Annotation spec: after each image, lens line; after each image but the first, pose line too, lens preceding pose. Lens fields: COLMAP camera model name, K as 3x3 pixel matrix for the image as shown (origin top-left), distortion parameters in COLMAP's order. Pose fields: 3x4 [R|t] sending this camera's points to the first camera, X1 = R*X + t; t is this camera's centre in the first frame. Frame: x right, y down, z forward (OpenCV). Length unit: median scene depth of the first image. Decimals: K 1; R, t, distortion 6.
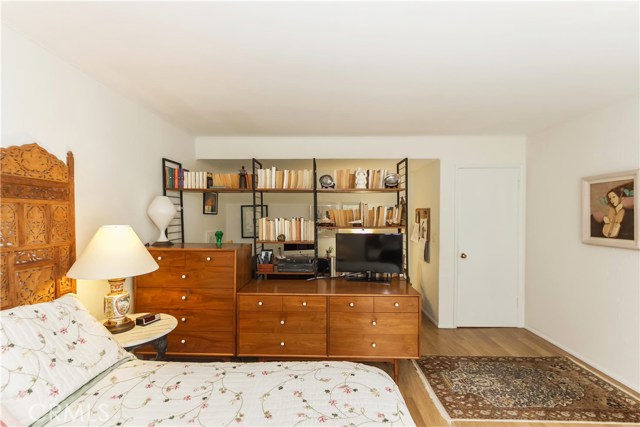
lens RADIAL K [[287.0, 0, 318.2], [0, 287.0, 218.6], [0, 0, 1]] dist [0.007592, 0.000203]
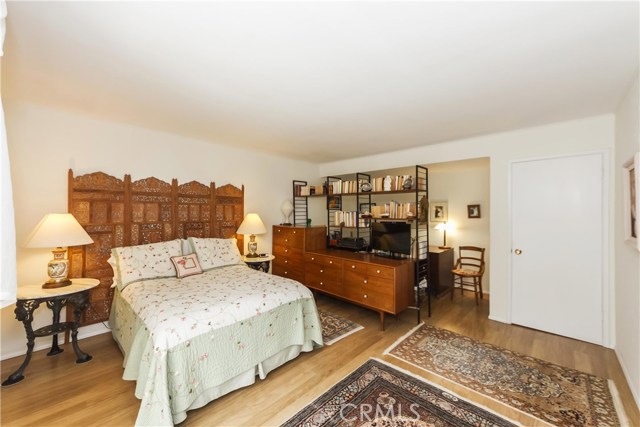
lens RADIAL K [[244.8, 0, 325.1], [0, 244.8, 209.5], [0, 0, 1]] dist [0.003130, 0.000006]
pose [[0.746891, -0.000438, -0.664946, 0.744227], [-0.012831, 0.999804, -0.015071, 0.007546], [0.664822, 0.019788, 0.746739, -0.087312]]
